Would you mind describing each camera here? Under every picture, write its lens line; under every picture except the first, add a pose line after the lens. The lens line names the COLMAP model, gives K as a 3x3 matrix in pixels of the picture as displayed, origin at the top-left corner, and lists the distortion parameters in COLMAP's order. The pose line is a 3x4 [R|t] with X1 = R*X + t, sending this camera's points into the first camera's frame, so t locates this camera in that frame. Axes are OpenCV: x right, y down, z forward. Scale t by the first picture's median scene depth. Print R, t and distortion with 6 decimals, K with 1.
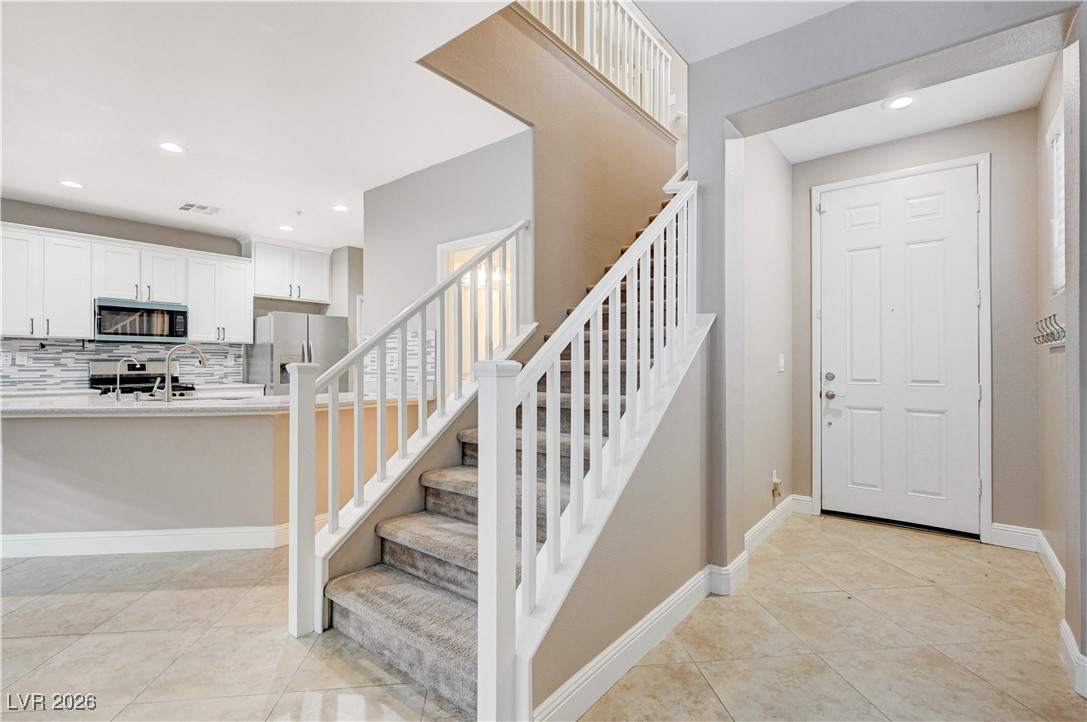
lens RADIAL K [[498.3, 0, 552.0], [0, 498.3, 361.5], [0, 0, 1]] dist [0.000981, -0.001656]
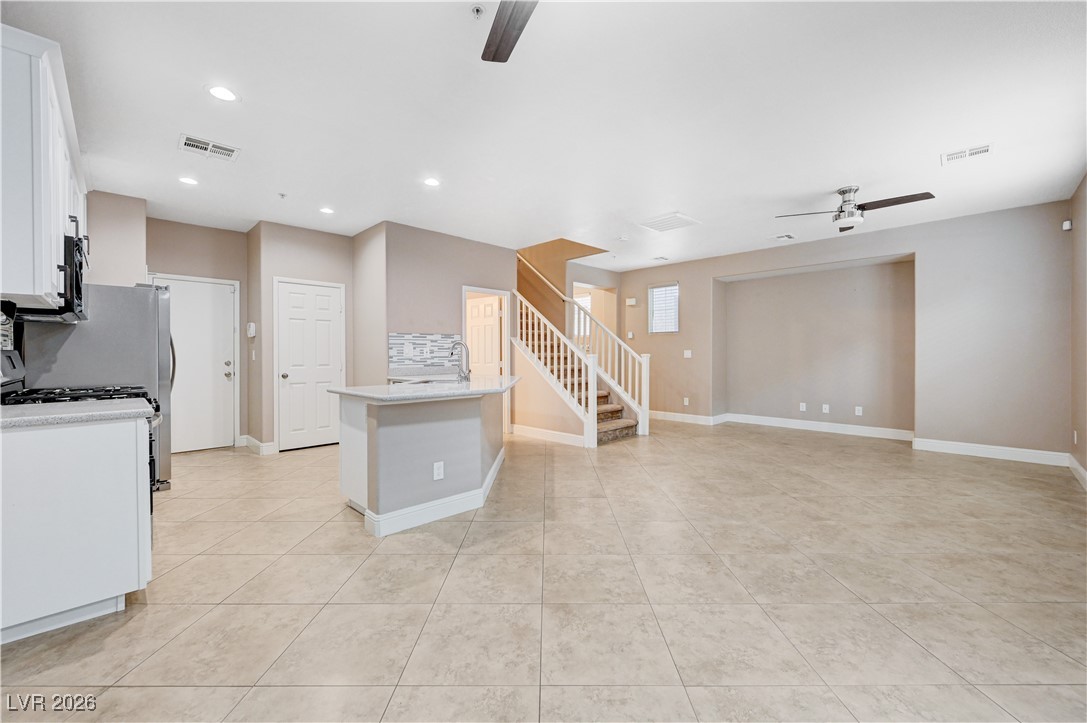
lens RADIAL K [[431.7, 0, 542.9], [0, 431.7, 359.1], [0, 0, 1]] dist [-0.004582, -0.000264]
pose [[0.126582, -0.011357, 0.991891, -1.369109], [-0.002594, 0.999927, 0.011780, 0.001212], [-0.991953, -0.004064, 0.126543, 0.439207]]
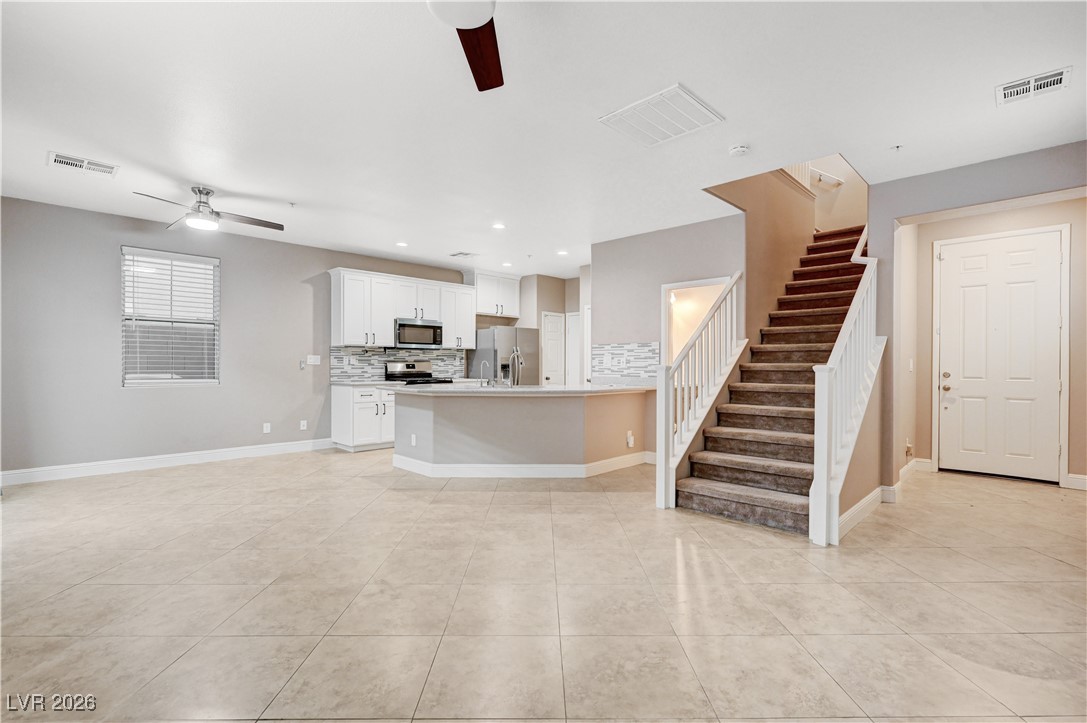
lens RADIAL K [[498.3, 0, 551.8], [0, 498.3, 365.9], [0, 0, 1]] dist [0.000981, -0.001656]
pose [[0.995053, 0.004104, -0.099264, -0.333179], [-0.003189, 0.999951, 0.009370, -0.004451], [0.099297, -0.009007, 0.995017, -0.415719]]
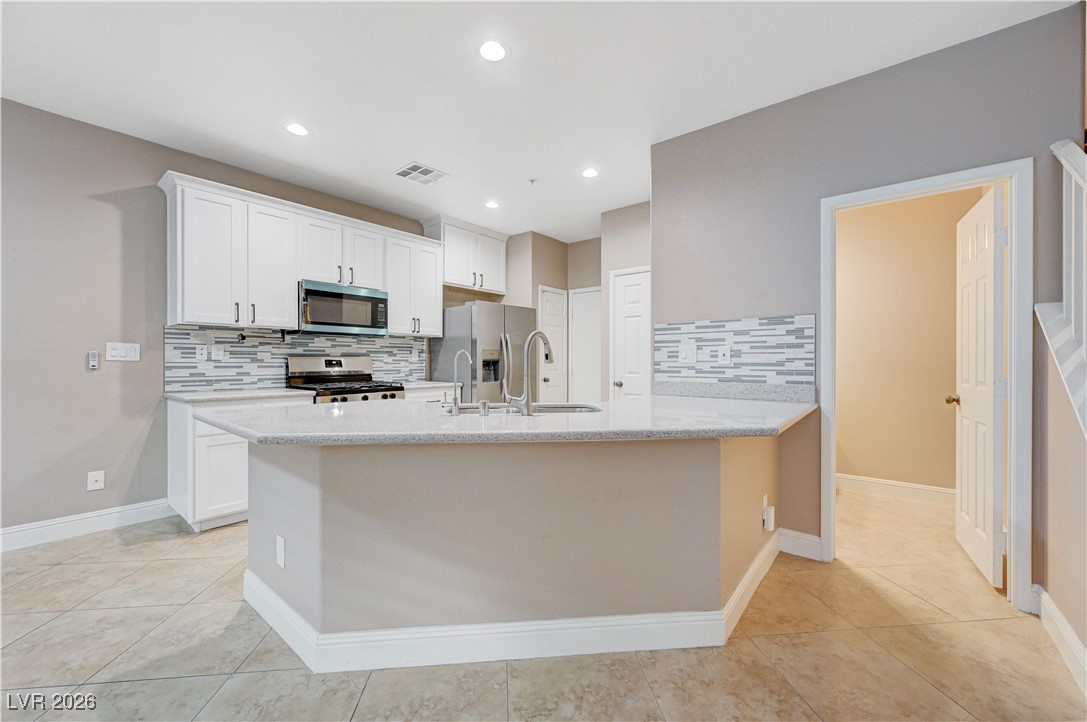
lens RADIAL K [[431.7, 0, 552.9], [0, 431.7, 361.6], [0, 0, 1]] dist [-0.004582, -0.000264]
pose [[0.999979, 0.001991, -0.006213, -0.509539], [-0.001944, 0.999971, 0.007410, 0.002658], [0.006227, -0.007398, 0.999953, 0.292796]]
